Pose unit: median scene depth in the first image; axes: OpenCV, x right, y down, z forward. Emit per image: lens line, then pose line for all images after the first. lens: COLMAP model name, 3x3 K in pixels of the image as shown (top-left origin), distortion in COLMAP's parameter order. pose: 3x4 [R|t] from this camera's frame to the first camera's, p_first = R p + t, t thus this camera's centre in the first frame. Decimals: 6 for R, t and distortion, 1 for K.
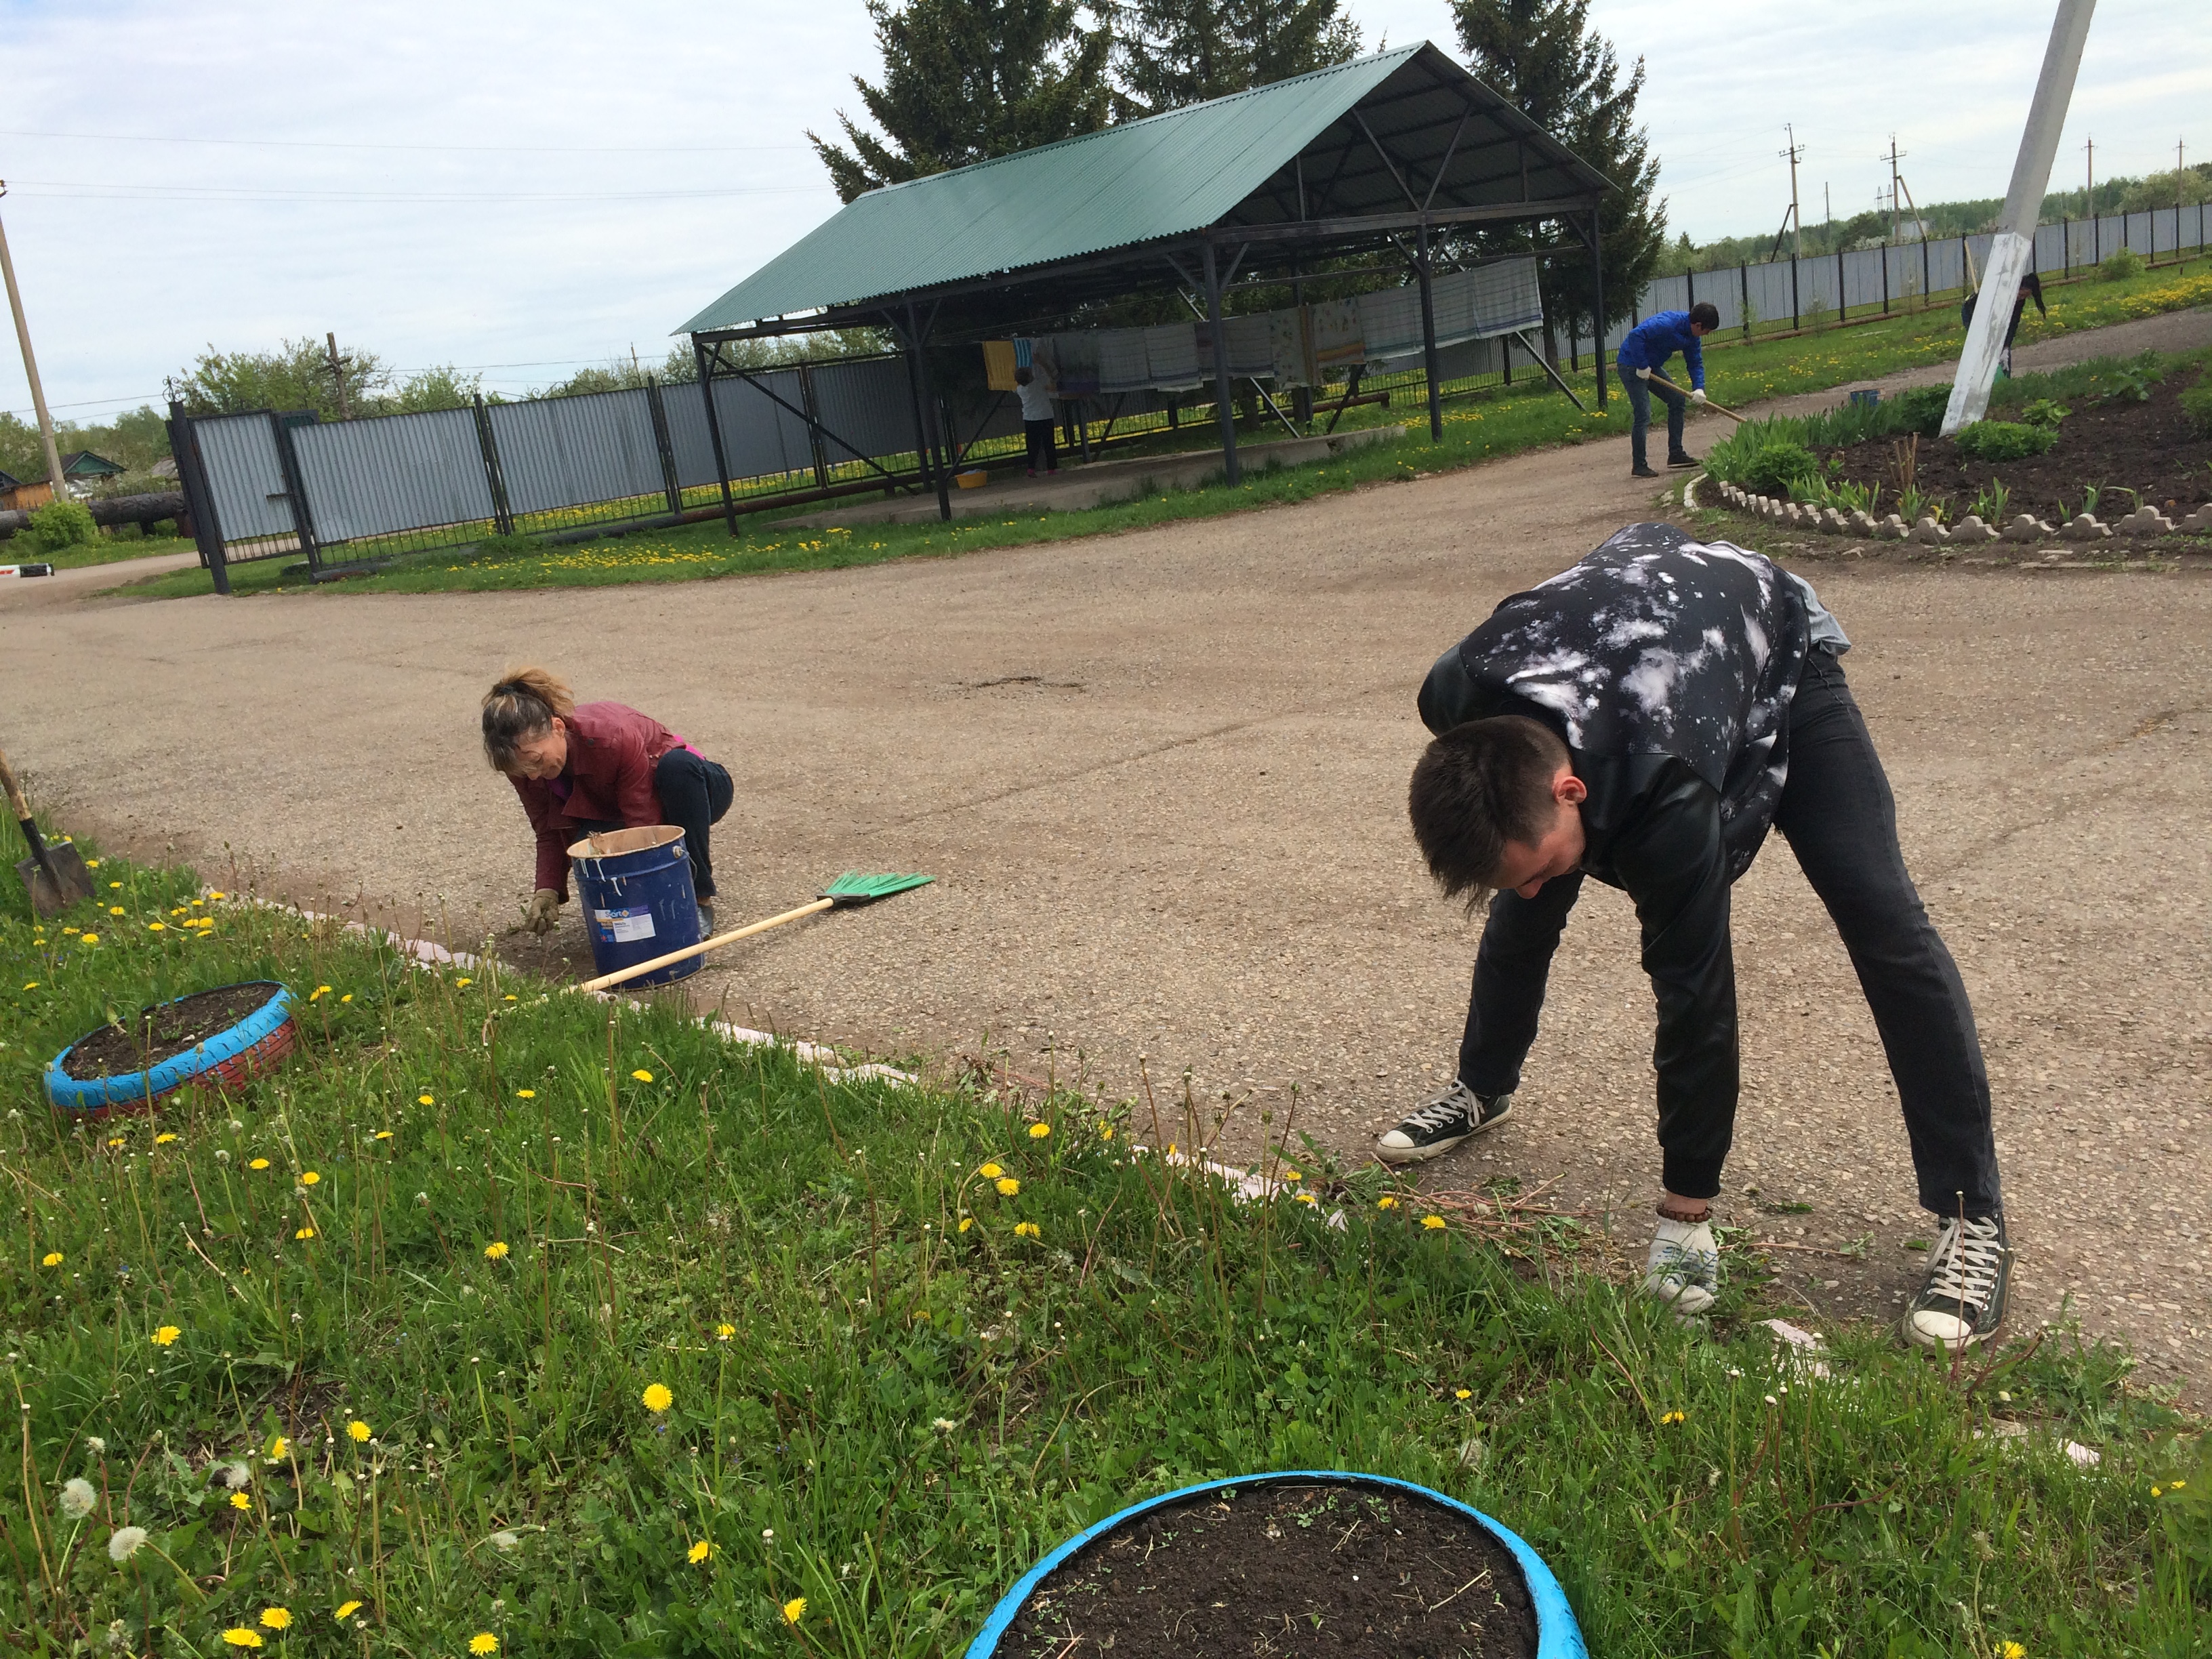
lens RADIAL K [[1932.5, 0, 1109.7], [0, 1932.5, 763.5], [0, 0, 1]] dist [0.119566, -0.156278]
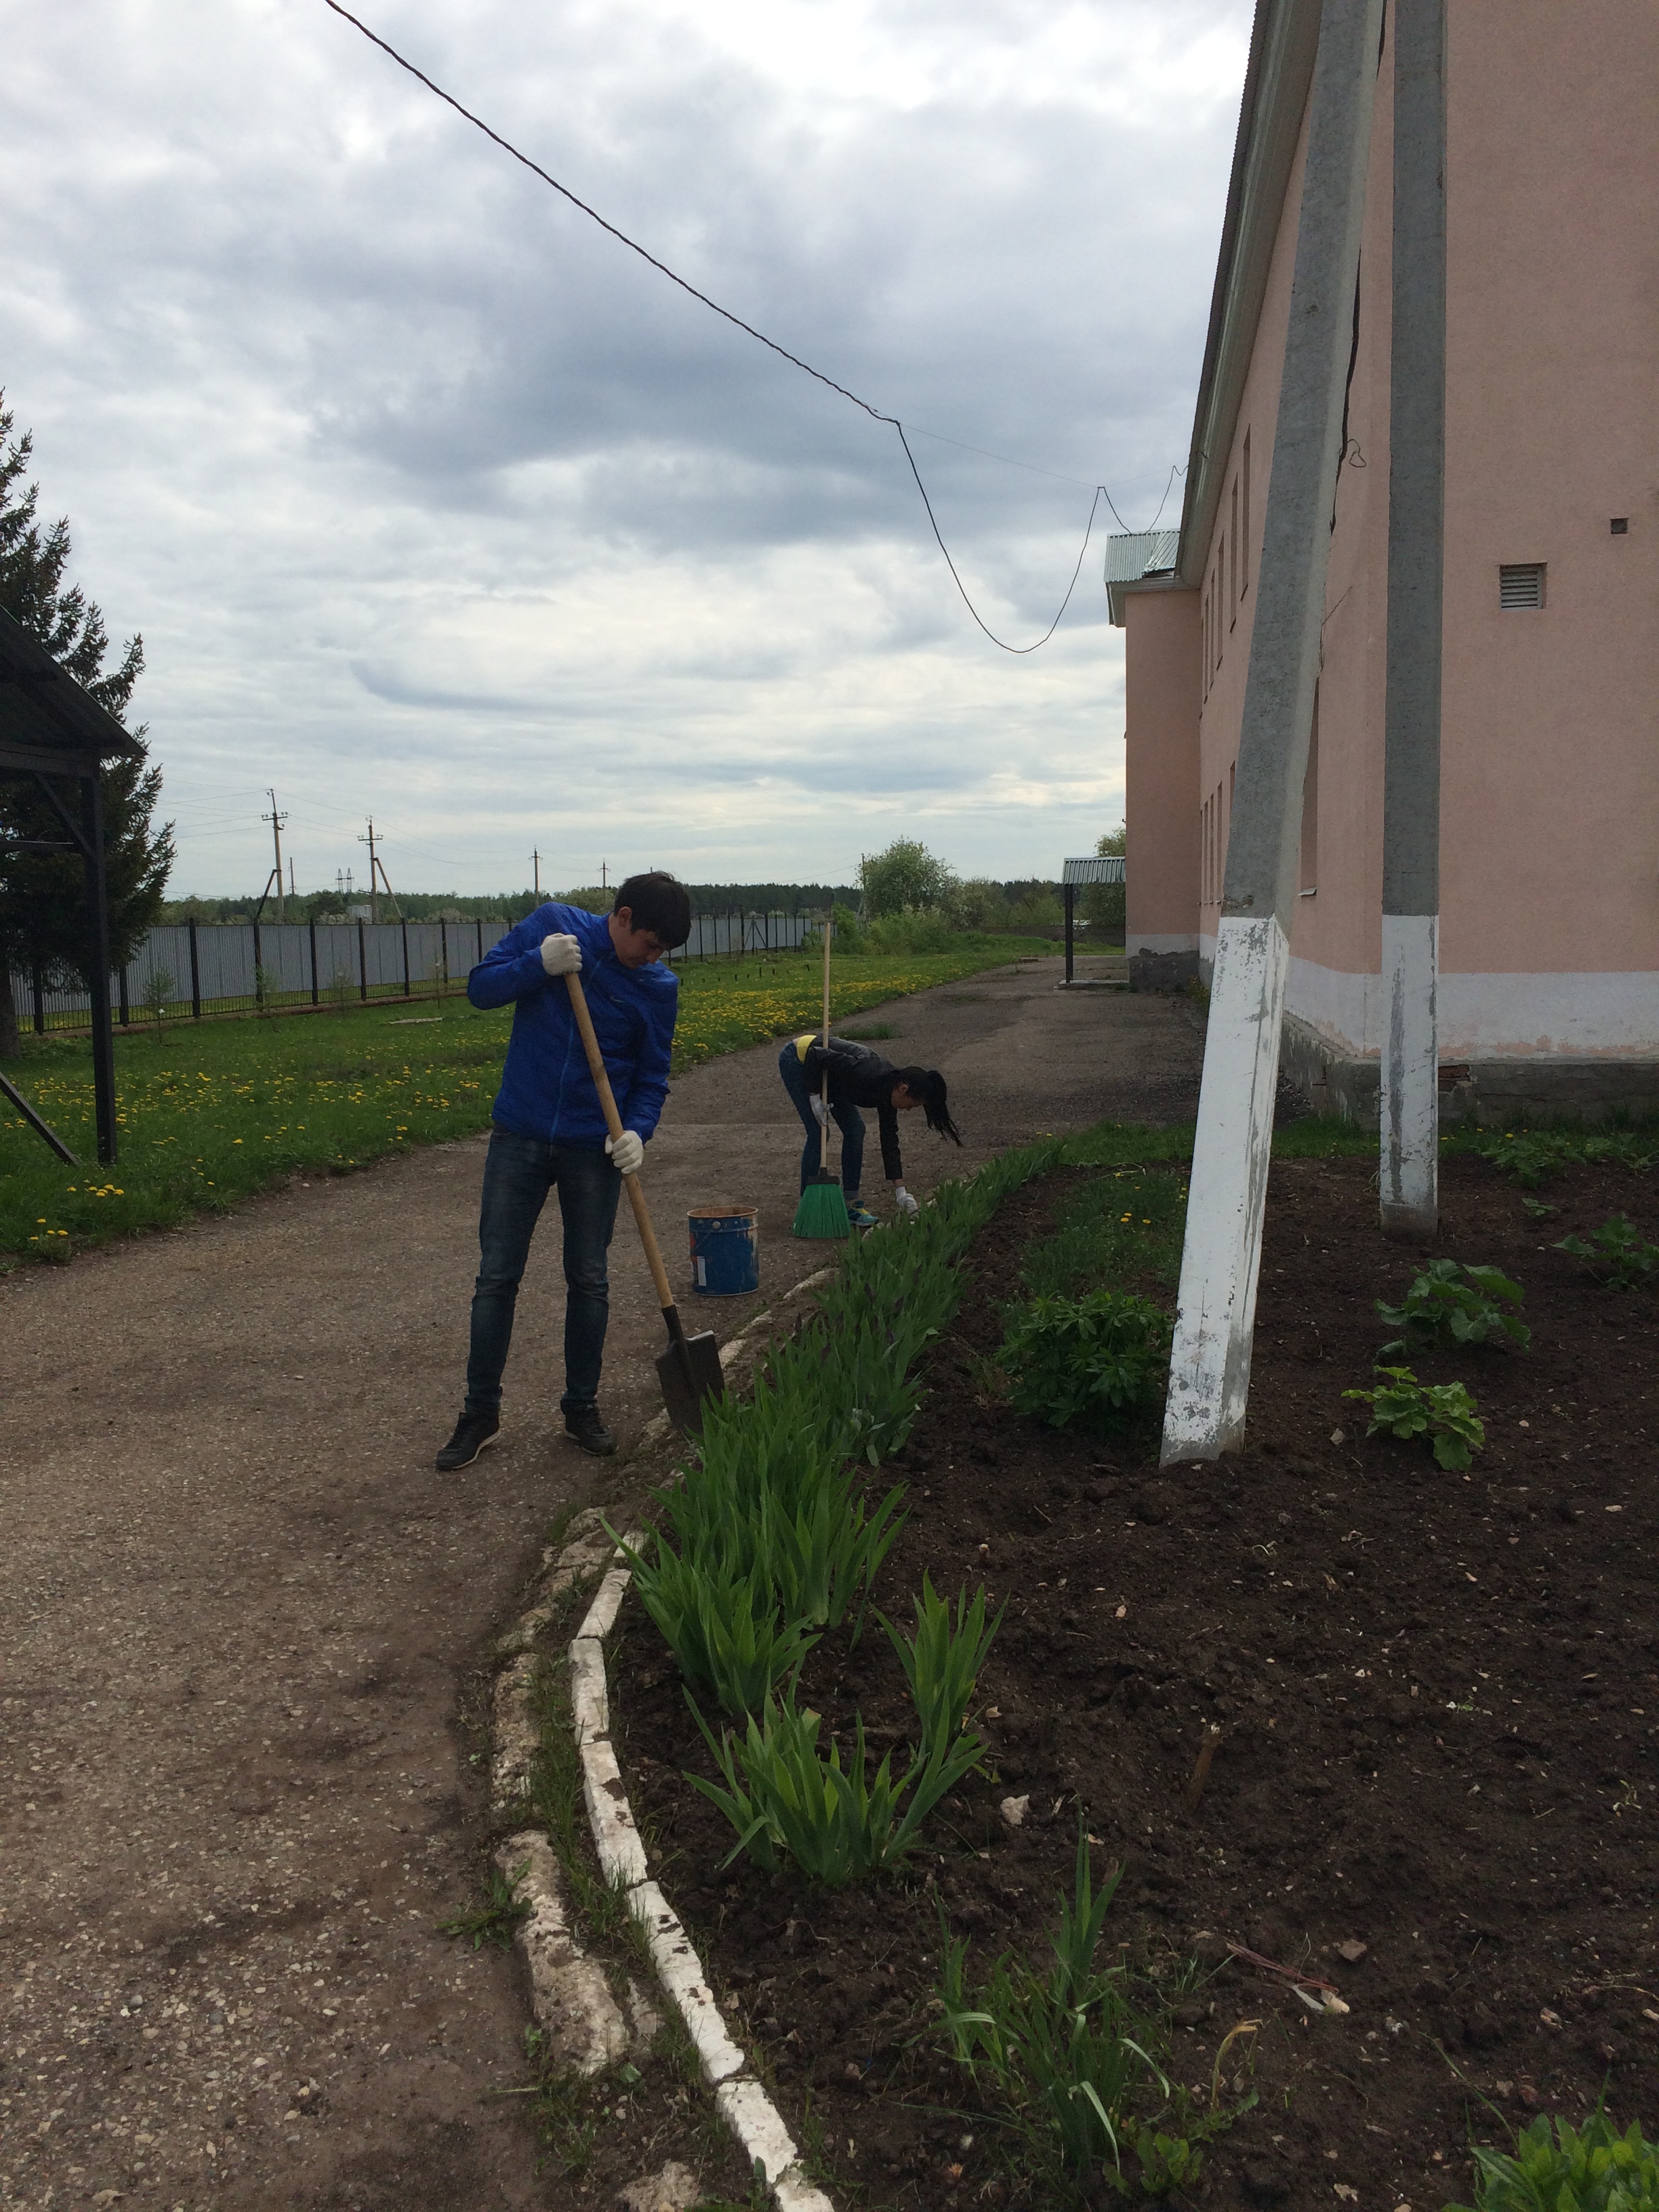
lens RADIAL K [[1932.5, 0, 829.5], [0, 1932.5, 1106.0], [0, 0, 1]] dist [0.119566, -0.156278]
pose [[0.813685, 0.059304, 0.578273, 0.061298], [0.031330, 0.988863, -0.145495, -0.064090], [-0.580461, 0.136505, 0.802765, 0.267248]]
